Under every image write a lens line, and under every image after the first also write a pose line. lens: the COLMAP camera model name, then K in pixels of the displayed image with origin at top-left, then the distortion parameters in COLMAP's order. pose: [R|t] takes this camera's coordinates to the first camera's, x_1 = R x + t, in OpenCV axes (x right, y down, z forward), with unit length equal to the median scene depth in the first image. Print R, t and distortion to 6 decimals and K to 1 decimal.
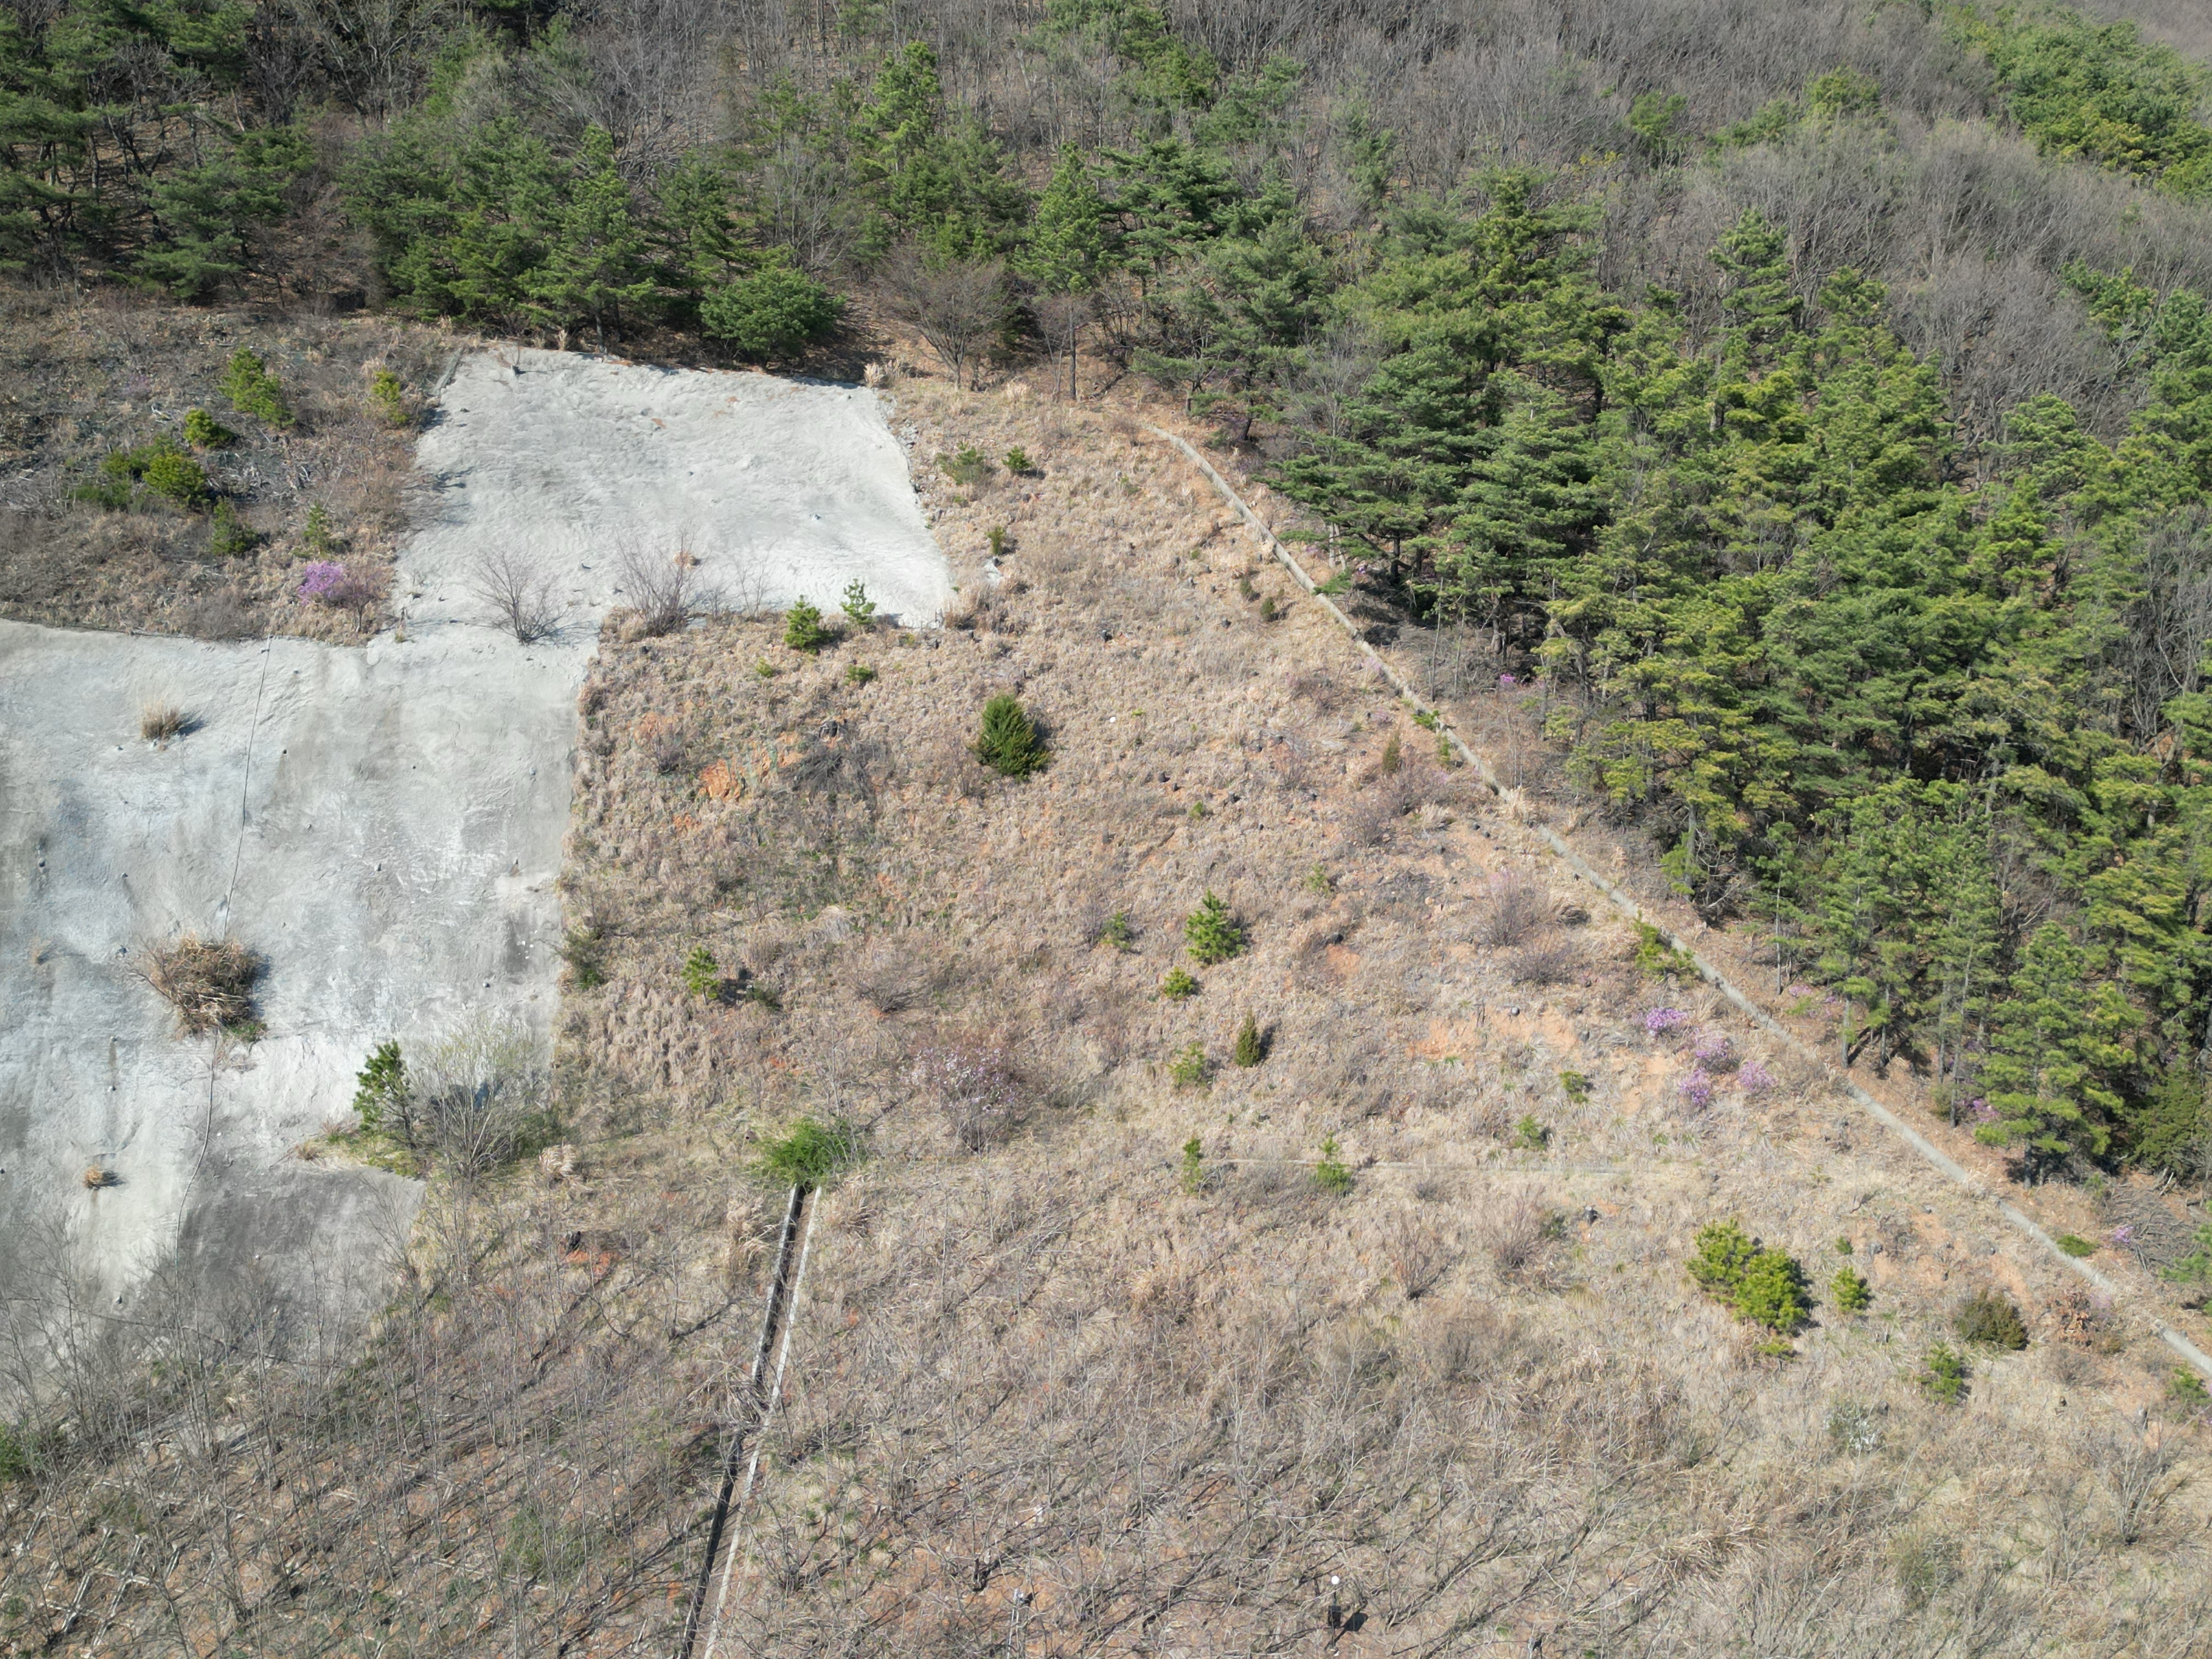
lens RADIAL K [[1955.6, 0, 1106.0], [0, 1955.6, 829.5], [0, 0, 1]] dist [0.144158, -0.258045]
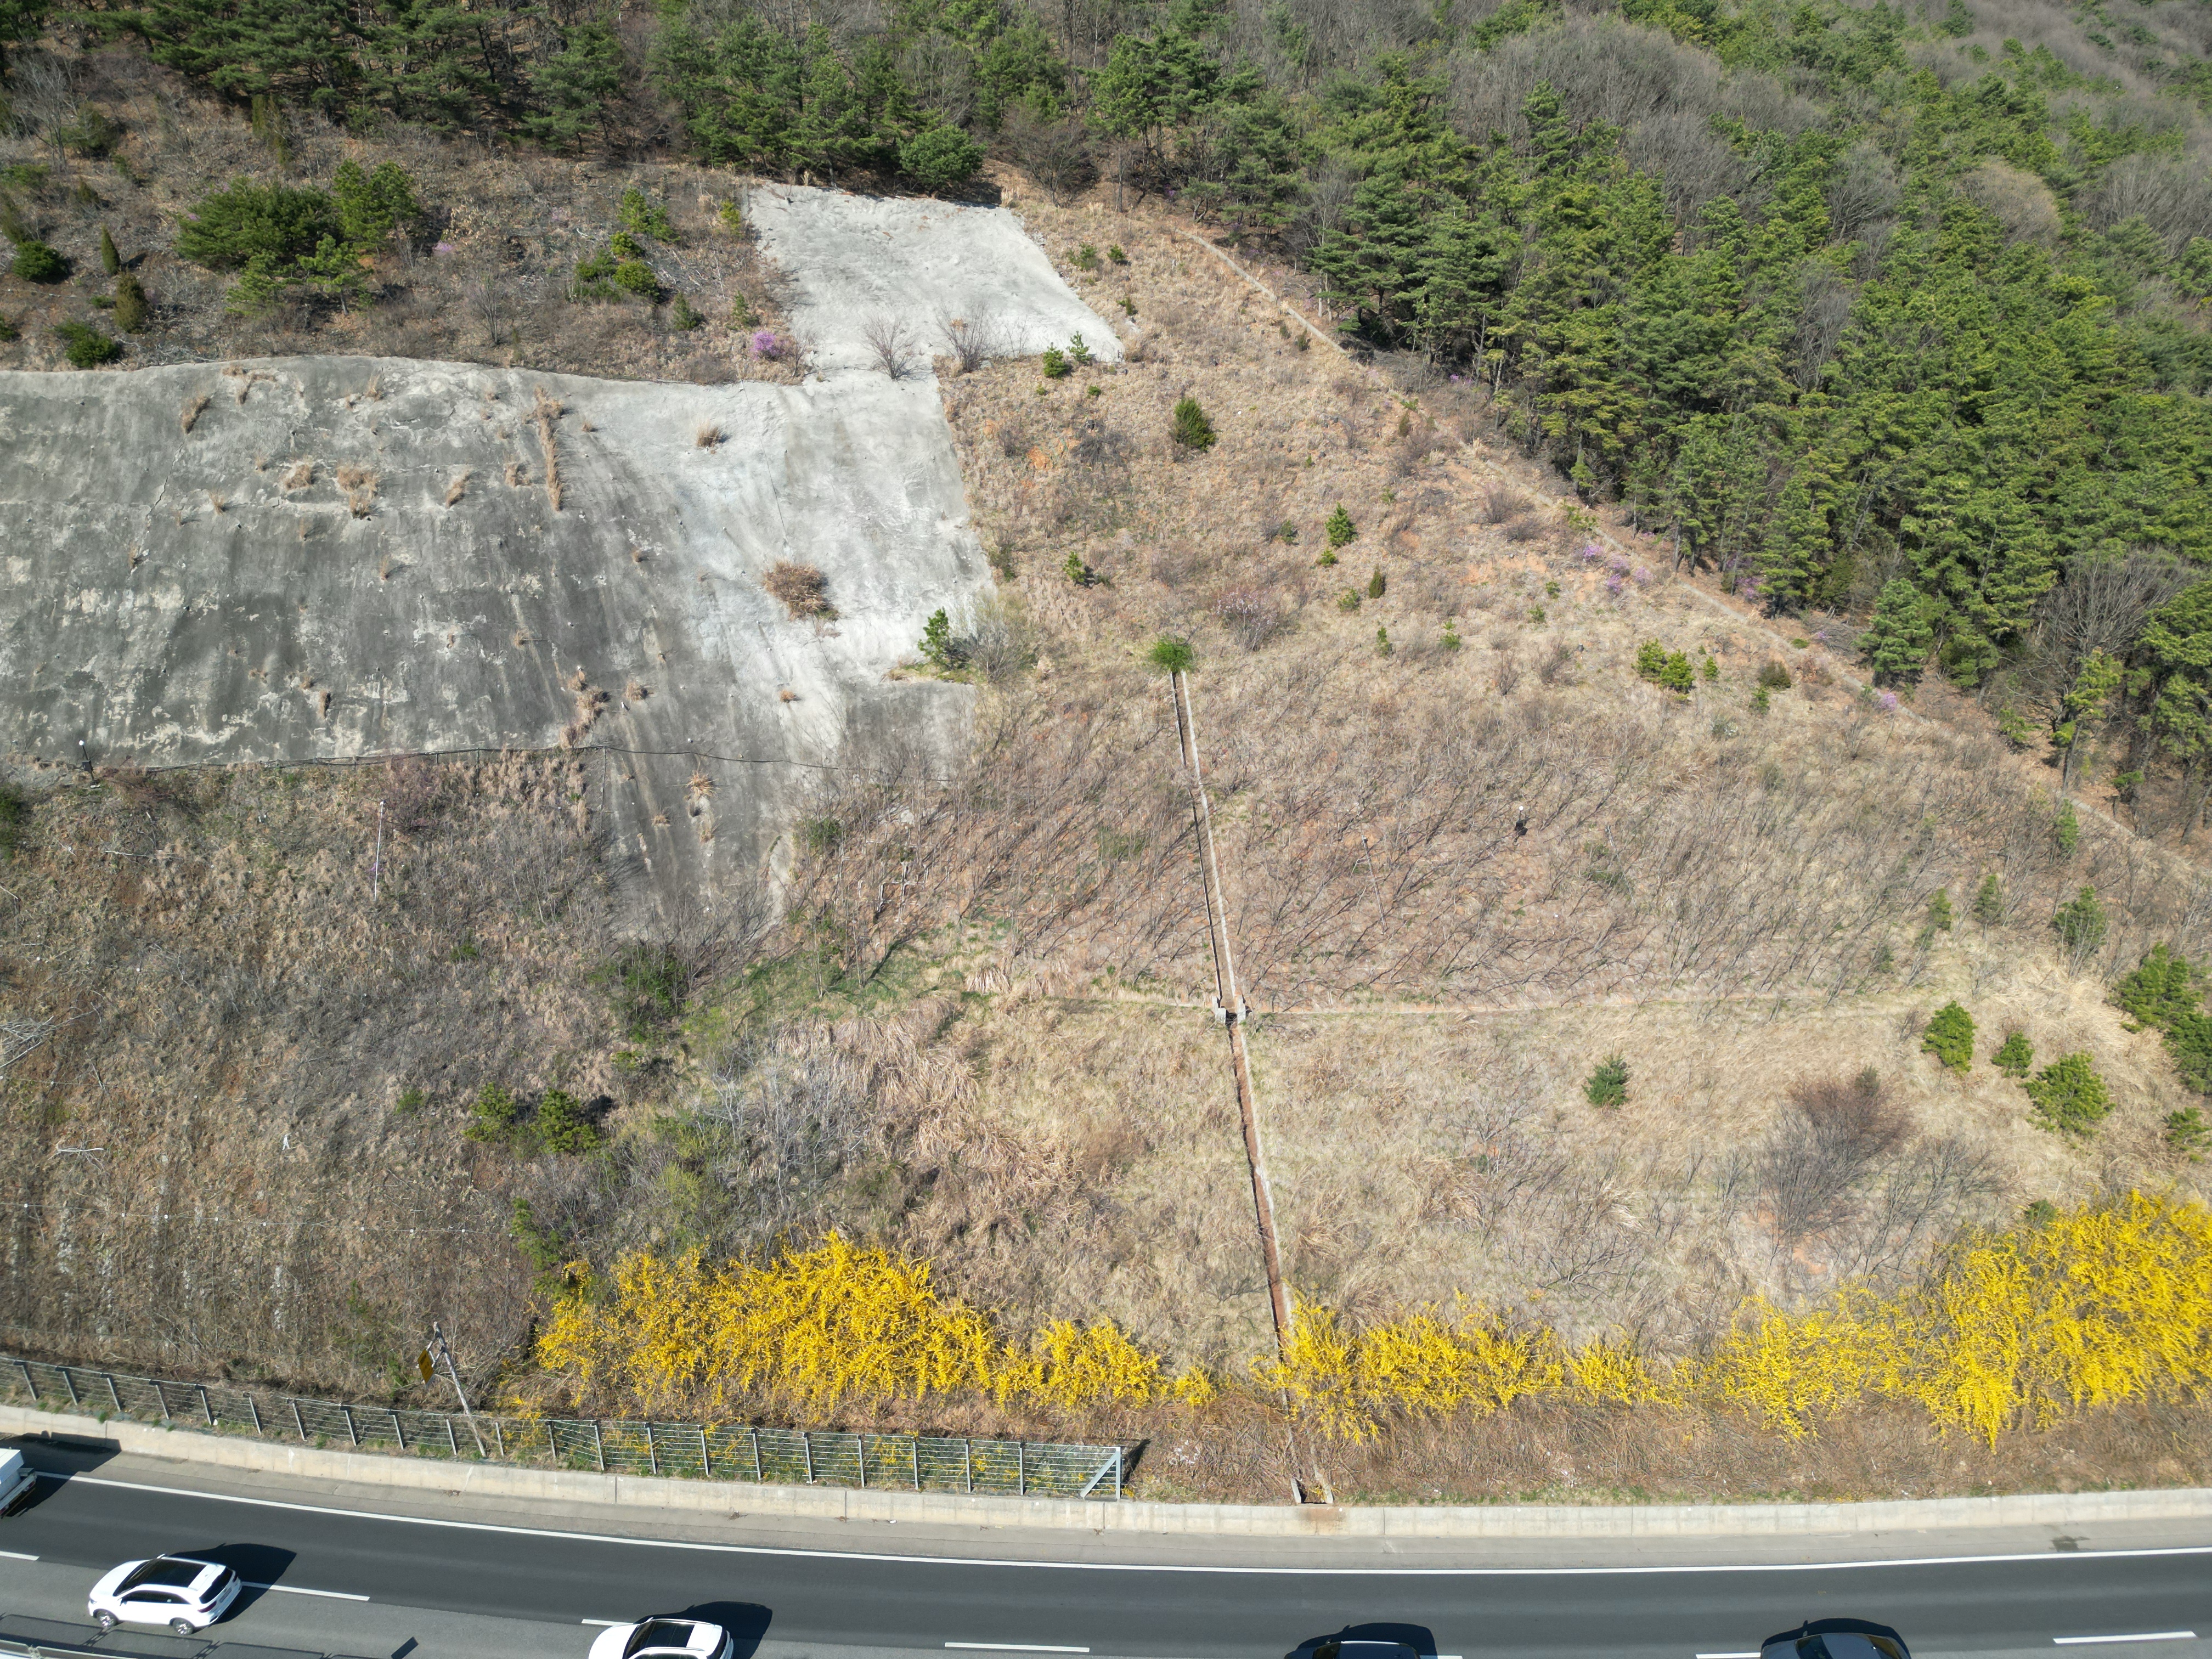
lens RADIAL K [[1536.4, 0, 1103.7], [0, 1536.4, 831.0], [0, 0, 1]] dist [0.080716, -0.079556]
pose [[0.974686, -0.100343, 0.199796, -0.433070], [0.067059, 0.983692, 0.166893, 0.070689], [-0.213285, -0.149270, 0.965520, -0.318197]]
